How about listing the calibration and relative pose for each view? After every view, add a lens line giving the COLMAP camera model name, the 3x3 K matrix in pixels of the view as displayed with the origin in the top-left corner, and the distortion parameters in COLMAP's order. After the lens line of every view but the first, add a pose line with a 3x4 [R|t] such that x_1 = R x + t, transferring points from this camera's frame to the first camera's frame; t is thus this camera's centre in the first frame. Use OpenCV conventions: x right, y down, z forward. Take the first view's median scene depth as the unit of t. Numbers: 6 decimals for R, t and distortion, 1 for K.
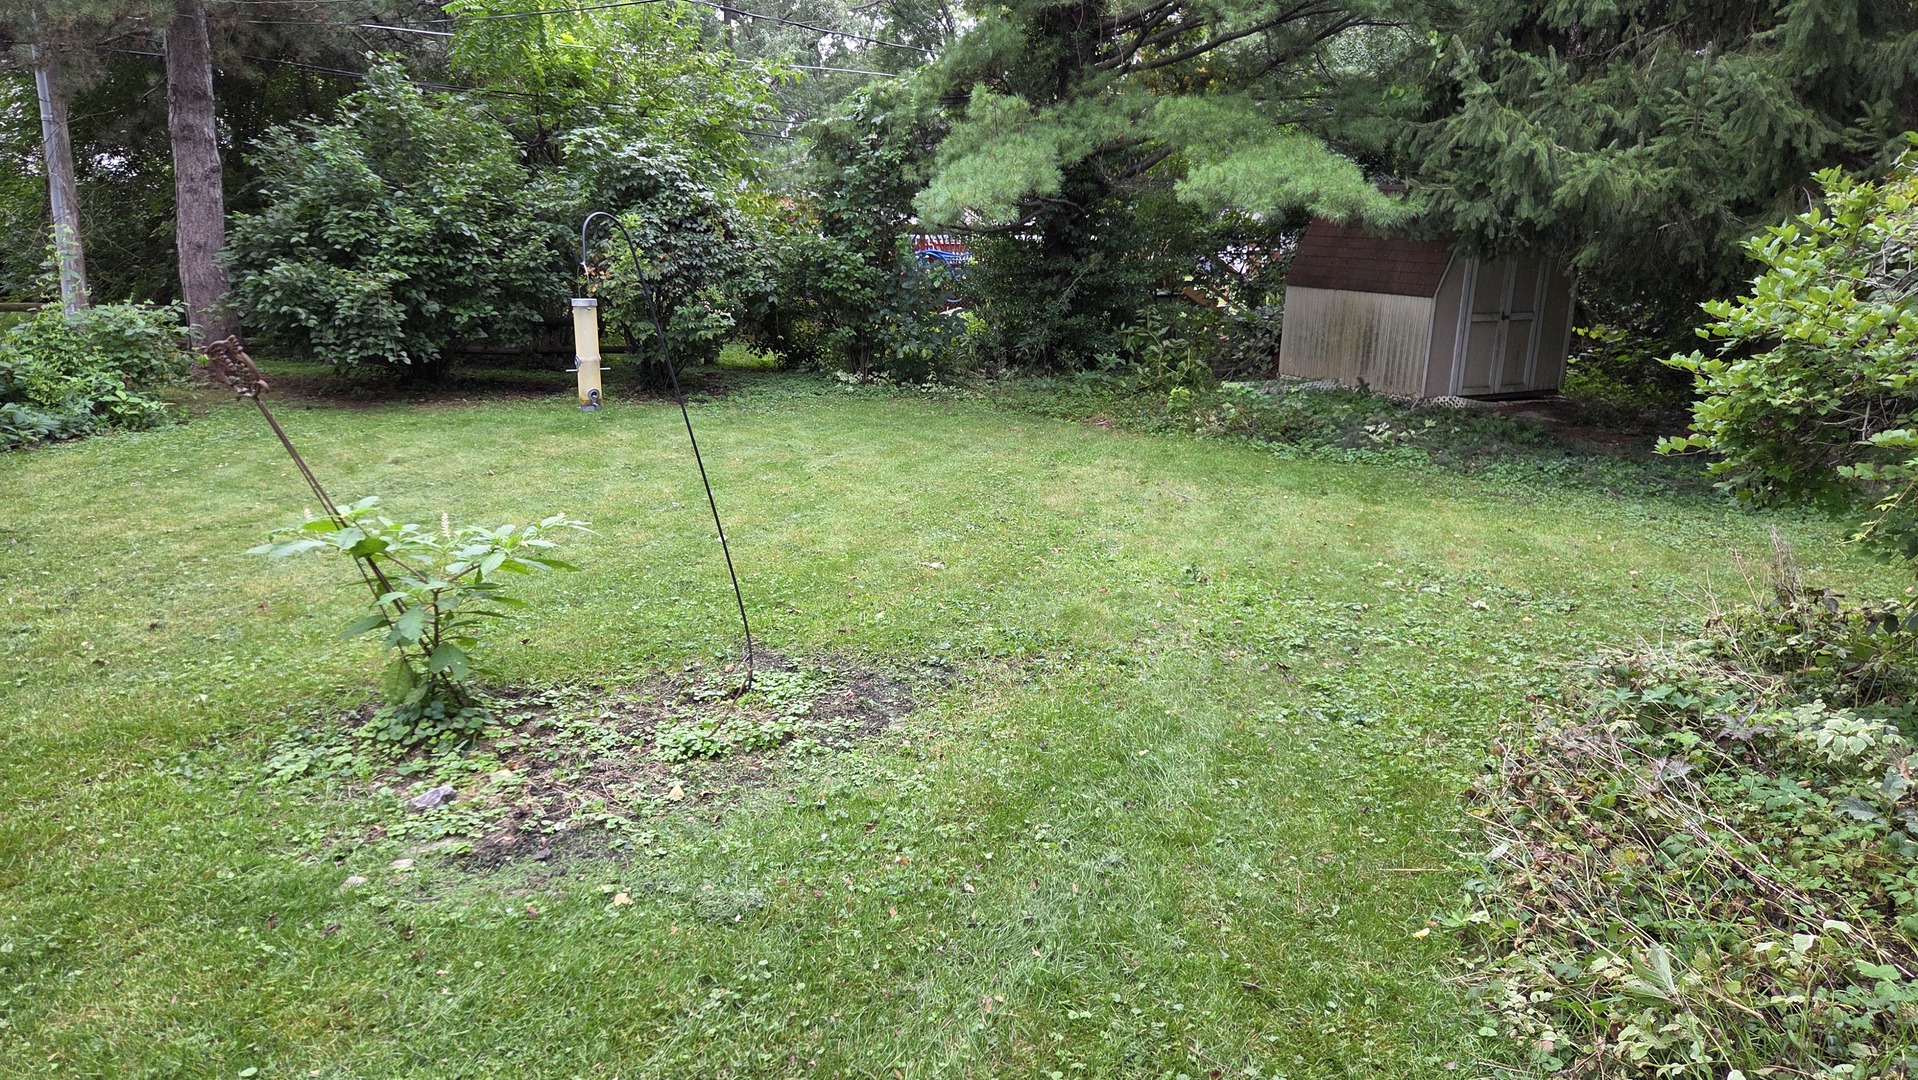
lens RADIAL K [[1278.7, 0, 954.0], [0, 1278.7, 525.9], [0, 0, 1]] dist [0.032225, -0.000091]
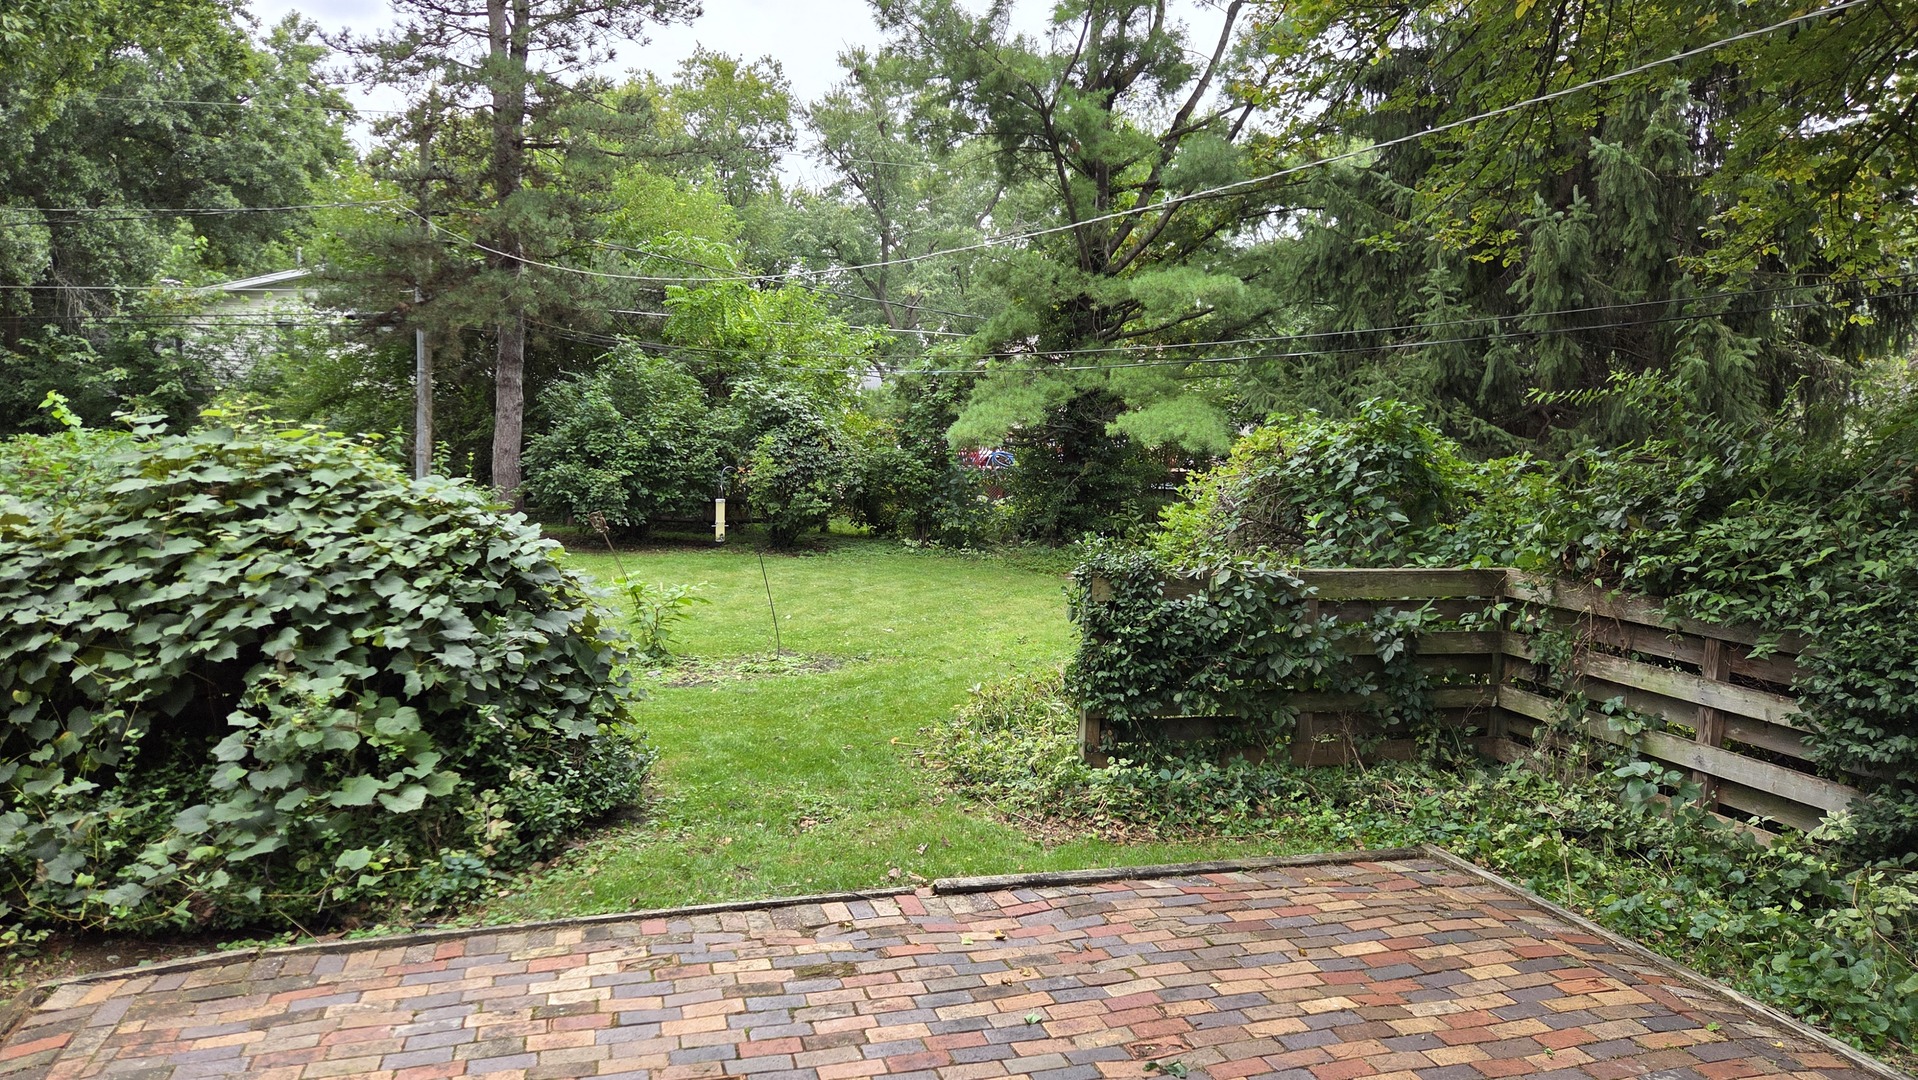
lens RADIAL K [[1278.7, 0, 954.0], [0, 1278.7, 525.9], [0, 0, 1]] dist [0.032225, -0.000091]
pose [[0.992058, 0.025482, -0.123170, 0.163406], [-0.042131, 0.990015, -0.134522, 0.065924], [0.118512, 0.138643, 0.983226, -0.482383]]
